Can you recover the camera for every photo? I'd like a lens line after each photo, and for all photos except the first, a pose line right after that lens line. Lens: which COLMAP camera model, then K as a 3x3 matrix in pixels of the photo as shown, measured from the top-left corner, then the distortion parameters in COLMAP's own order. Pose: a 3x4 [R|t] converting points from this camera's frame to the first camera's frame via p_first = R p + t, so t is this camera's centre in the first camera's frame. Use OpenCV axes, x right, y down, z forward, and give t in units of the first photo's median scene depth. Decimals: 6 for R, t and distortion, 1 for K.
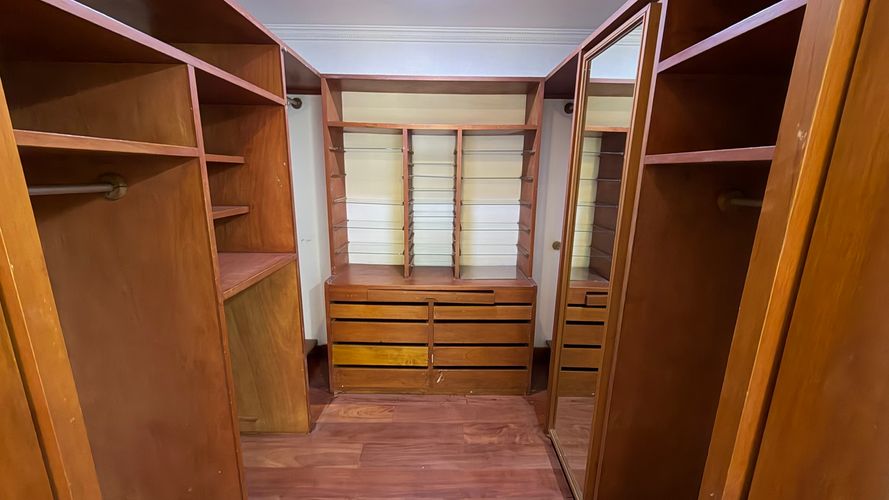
lens RADIAL K [[356.4, 0, 443.2], [0, 356.4, 251.9], [0, 0, 1]] dist [-0.000866, -0.000257]
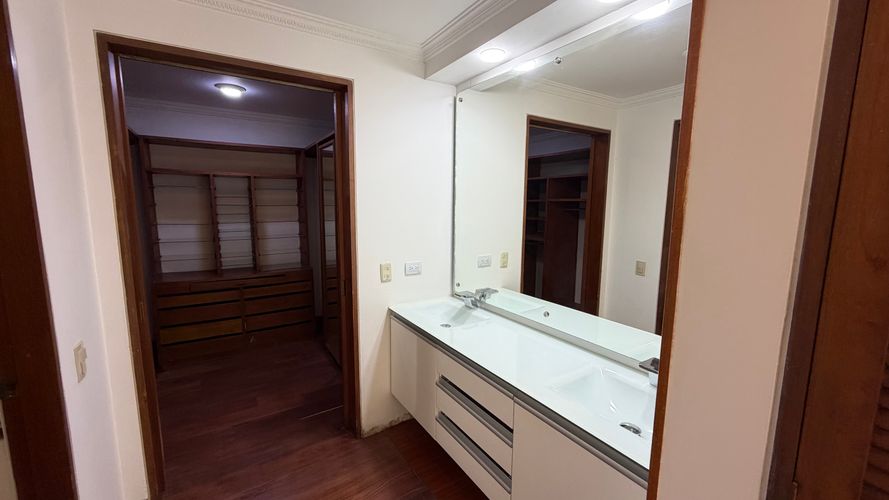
lens RADIAL K [[356.4, 0, 443.2], [0, 356.4, 251.9], [0, 0, 1]] dist [-0.000866, -0.000257]
pose [[0.849099, -0.079942, 0.522150, -0.078211], [0.117935, 0.992220, -0.039872, 0.143152], [-0.514901, 0.095435, 0.851921, -0.692950]]
